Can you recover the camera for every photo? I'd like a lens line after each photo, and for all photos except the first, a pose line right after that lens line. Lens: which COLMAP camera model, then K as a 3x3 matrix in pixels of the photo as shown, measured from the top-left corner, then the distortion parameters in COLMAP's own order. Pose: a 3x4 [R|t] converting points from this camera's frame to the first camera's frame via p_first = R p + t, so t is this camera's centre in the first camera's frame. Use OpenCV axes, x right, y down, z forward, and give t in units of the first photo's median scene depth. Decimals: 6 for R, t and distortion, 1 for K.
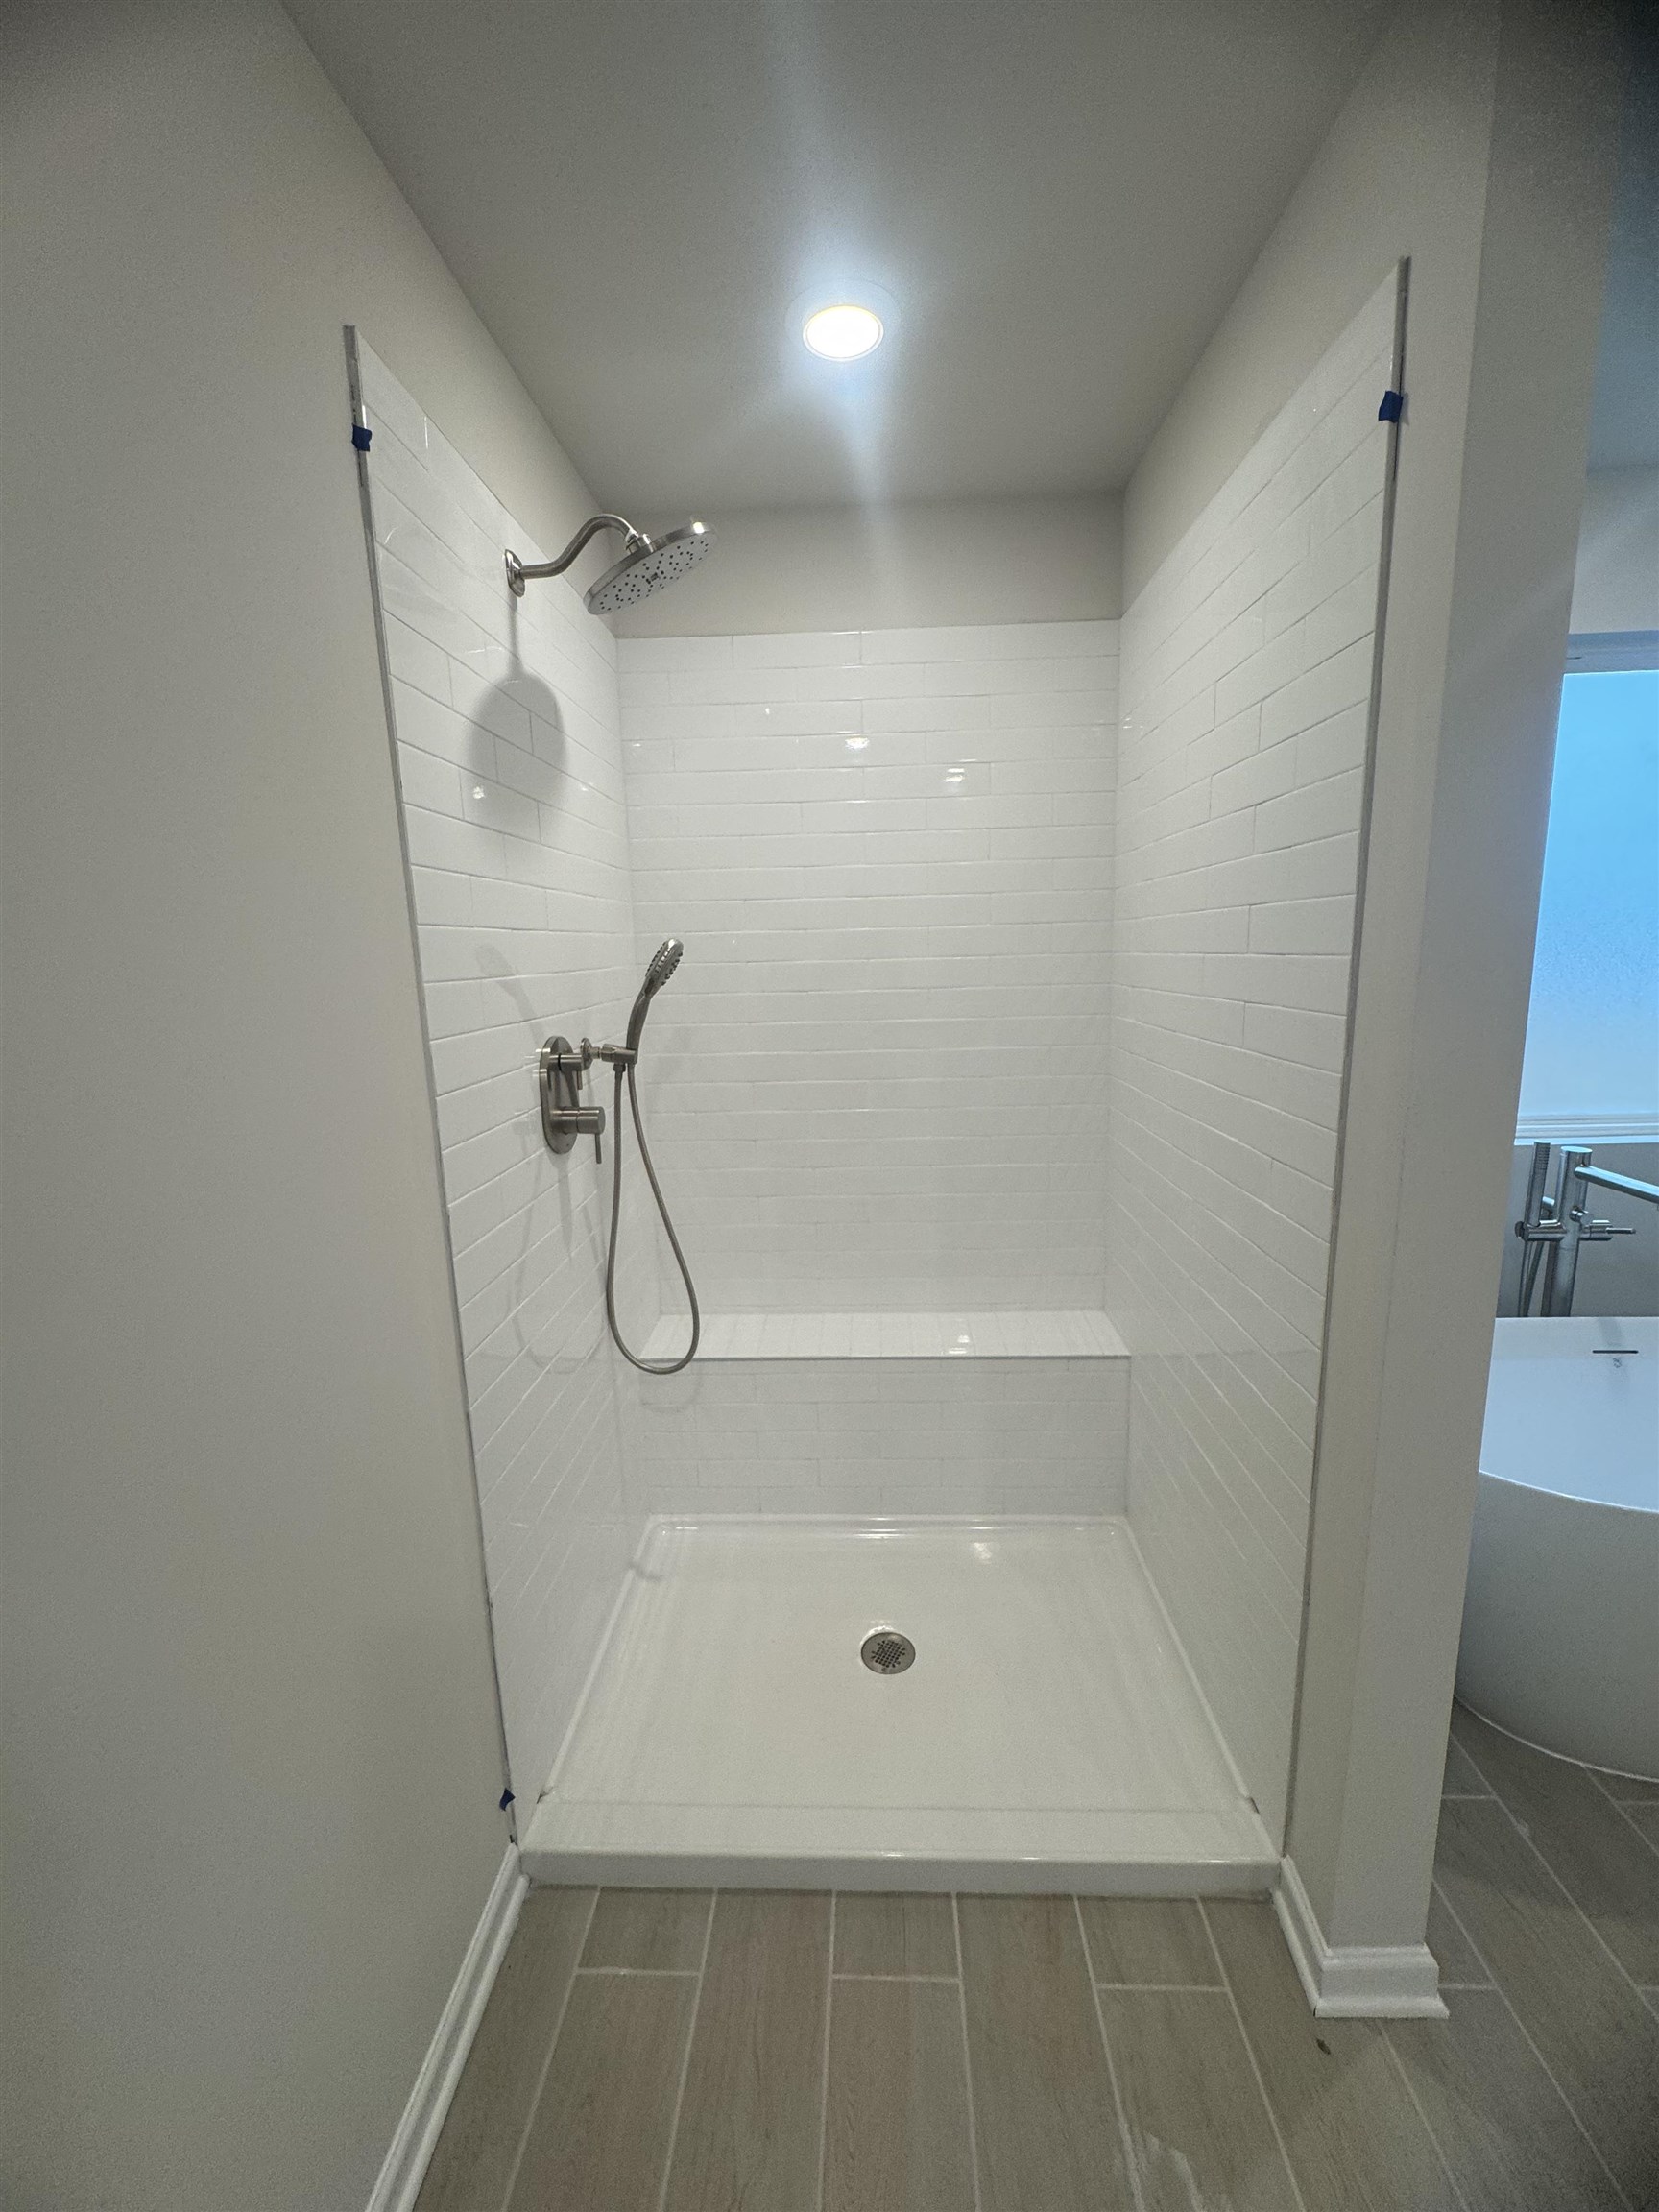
lens RADIAL K [[863.0, 0, 829.3], [0, 863.0, 1104.8], [0, 0, 1]] dist [-0.000665, -0.000813]
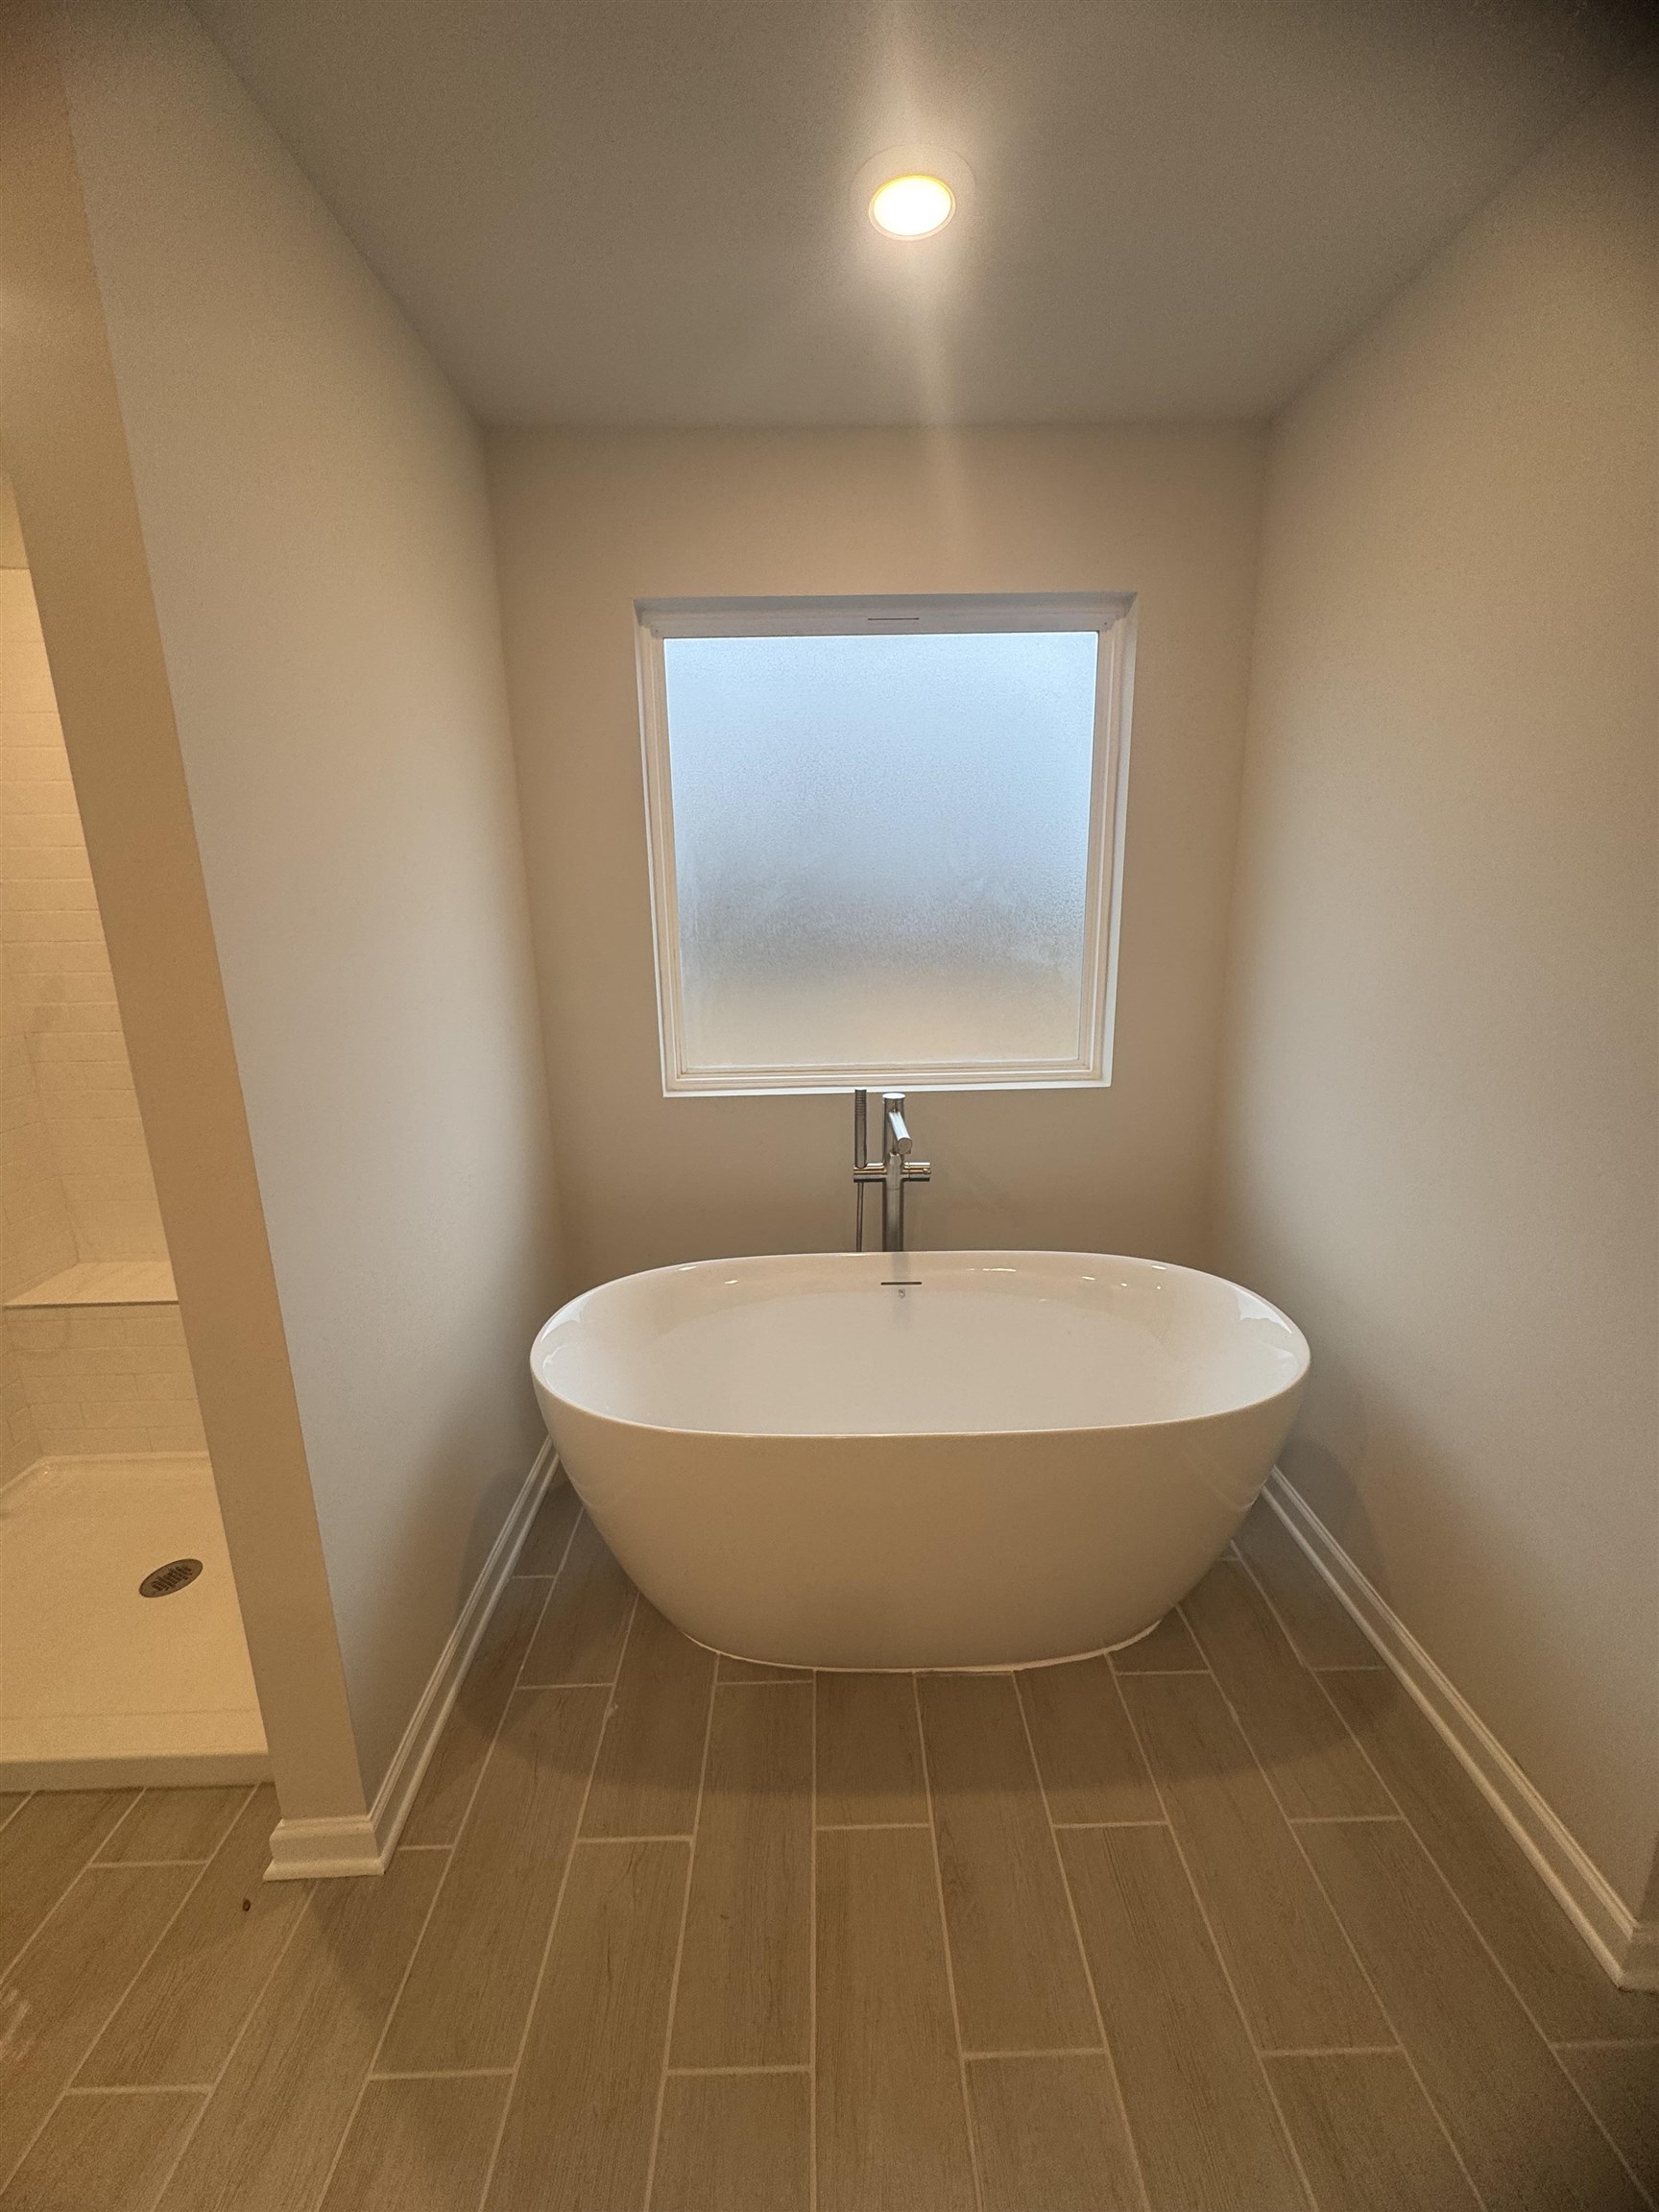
lens RADIAL K [[863.0, 0, 834.0], [0, 863.0, 1099.6], [0, 0, 1]] dist [-0.000665, -0.000813]
pose [[0.997398, -0.003449, 0.072012, 0.749941], [-0.001477, 0.997668, 0.068241, -0.018137], [-0.072079, -0.068170, 0.995067, -0.058983]]
